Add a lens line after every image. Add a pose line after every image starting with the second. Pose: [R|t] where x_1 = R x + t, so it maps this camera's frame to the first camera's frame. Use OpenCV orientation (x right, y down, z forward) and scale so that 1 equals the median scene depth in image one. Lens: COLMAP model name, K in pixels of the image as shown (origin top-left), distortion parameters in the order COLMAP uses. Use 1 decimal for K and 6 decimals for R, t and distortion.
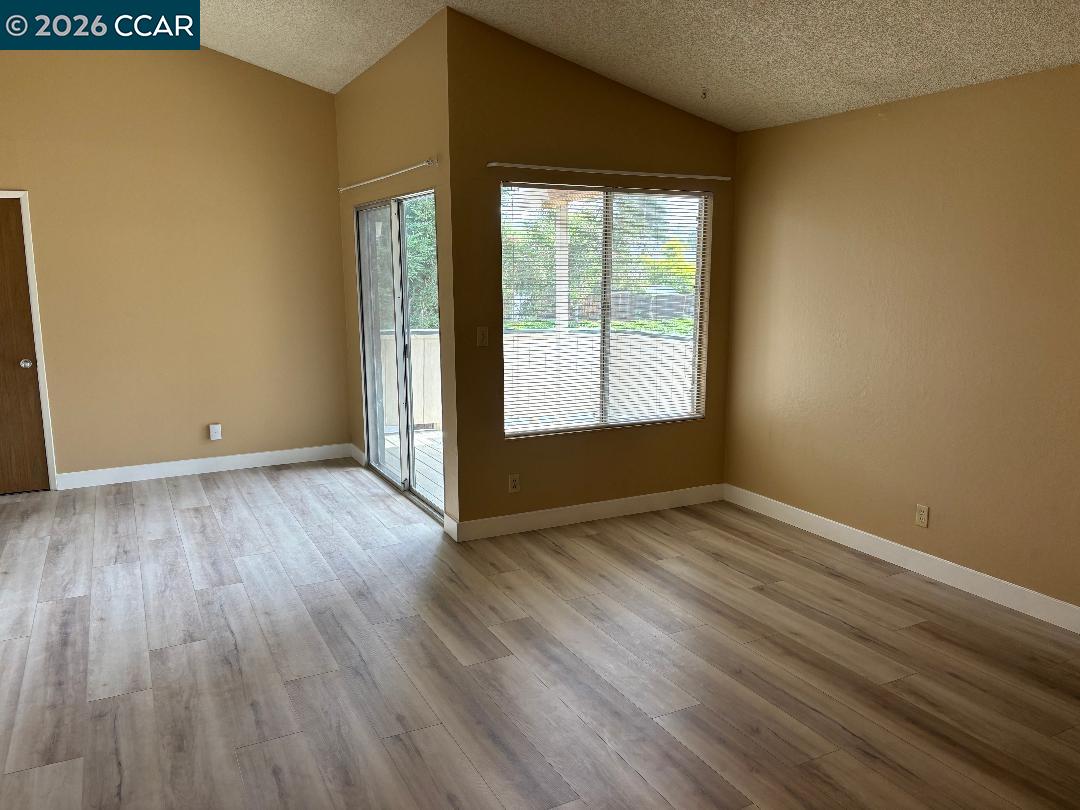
lens RADIAL K [[827.3, 0, 543.7], [0, 827.3, 401.1], [0, 0, 1]] dist [0.041804, -0.014960]
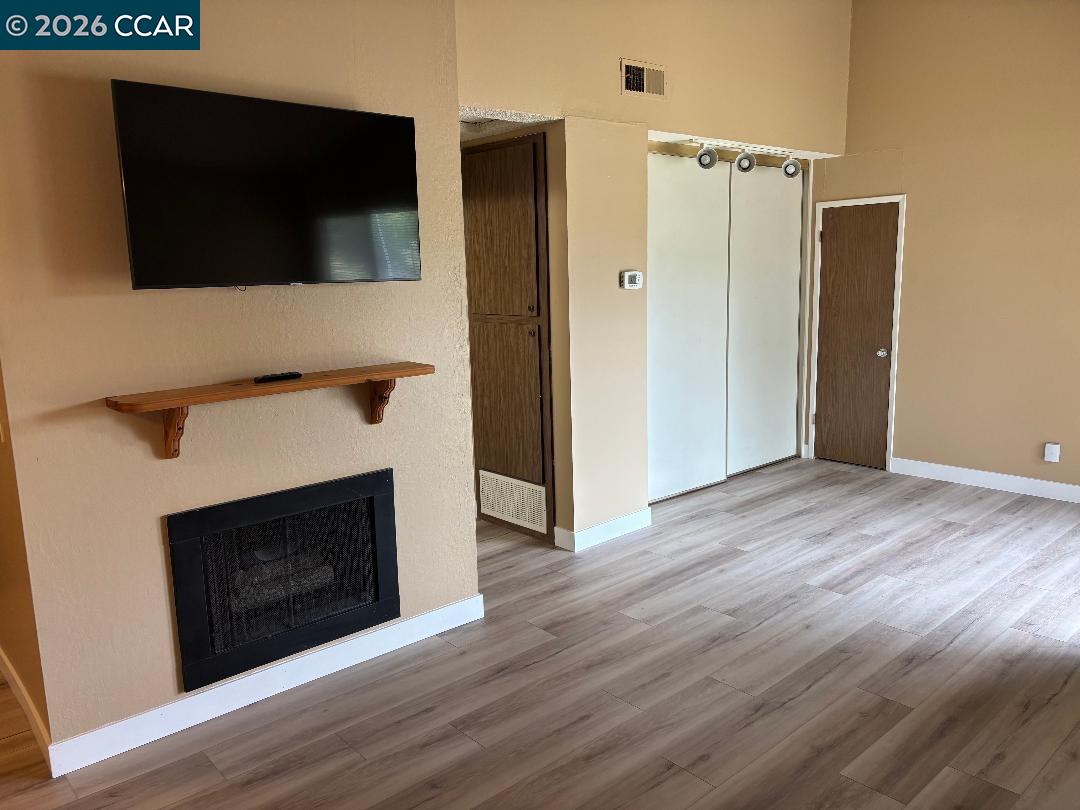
lens RADIAL K [[827.3, 0, 541.2], [0, 827.3, 407.4], [0, 0, 1]] dist [0.041804, -0.014960]
pose [[0.249635, 0.163568, -0.954426, 0.381471], [-0.135158, 0.981868, 0.132920, -0.068399], [0.958861, 0.095816, 0.267216, 0.324995]]
